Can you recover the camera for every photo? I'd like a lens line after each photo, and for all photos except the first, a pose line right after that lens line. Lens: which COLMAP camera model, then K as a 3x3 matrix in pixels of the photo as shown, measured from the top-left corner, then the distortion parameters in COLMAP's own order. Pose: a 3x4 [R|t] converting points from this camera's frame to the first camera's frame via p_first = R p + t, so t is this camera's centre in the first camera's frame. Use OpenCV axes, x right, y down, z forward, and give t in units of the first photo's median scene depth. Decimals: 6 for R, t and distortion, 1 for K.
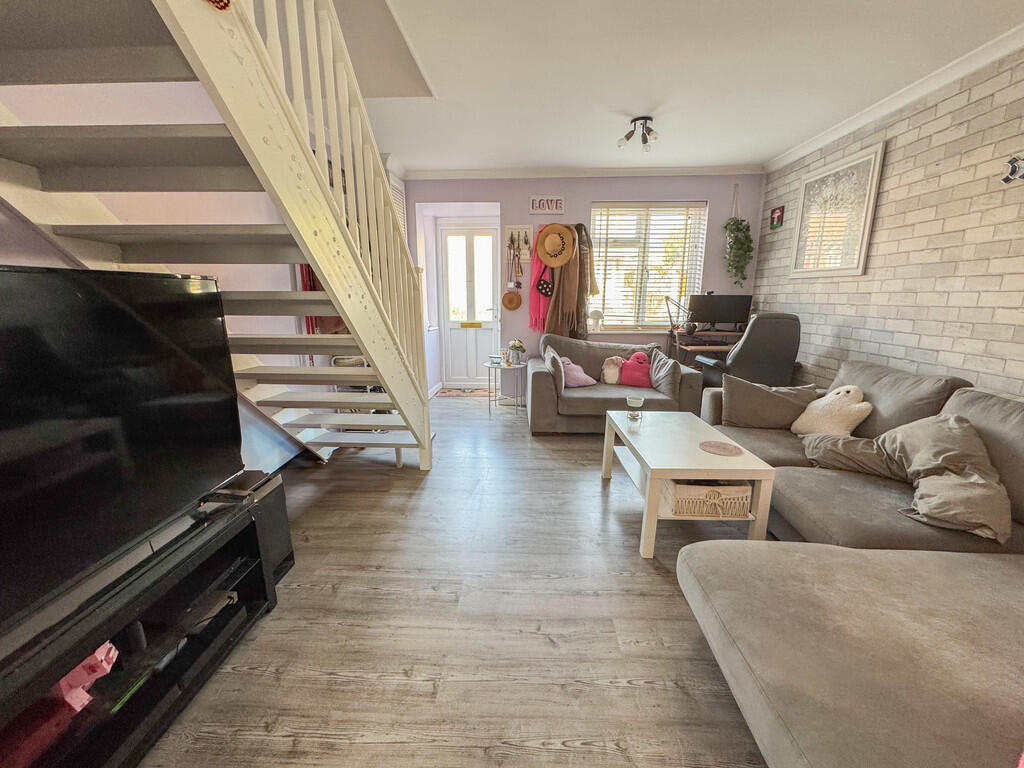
lens RADIAL K [[414.3, 0, 509.5], [0, 414.3, 383.5], [0, 0, 1]] dist [-0.002615, -0.000573]
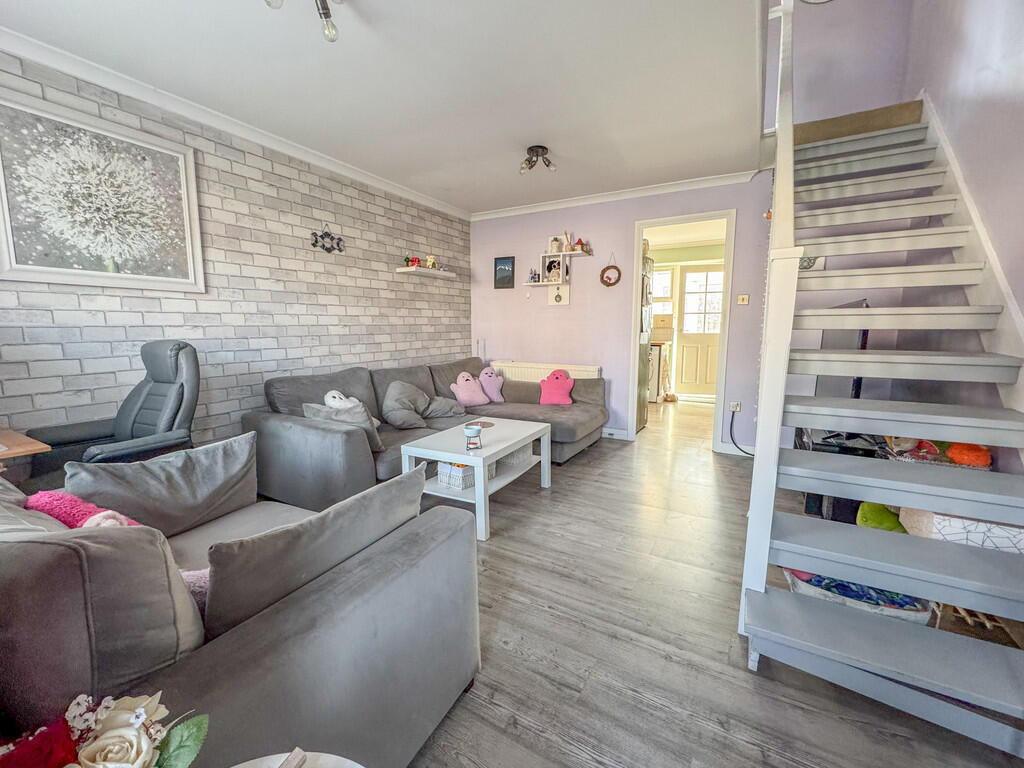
lens RADIAL K [[414.3, 0, 505.7], [0, 414.3, 390.1], [0, 0, 1]] dist [-0.002615, -0.000573]
pose [[-0.881187, -0.060349, 0.468901, -0.177458], [0.108957, 0.939197, 0.325635, -0.326861], [-0.460042, 0.338035, -0.821032, 1.724985]]
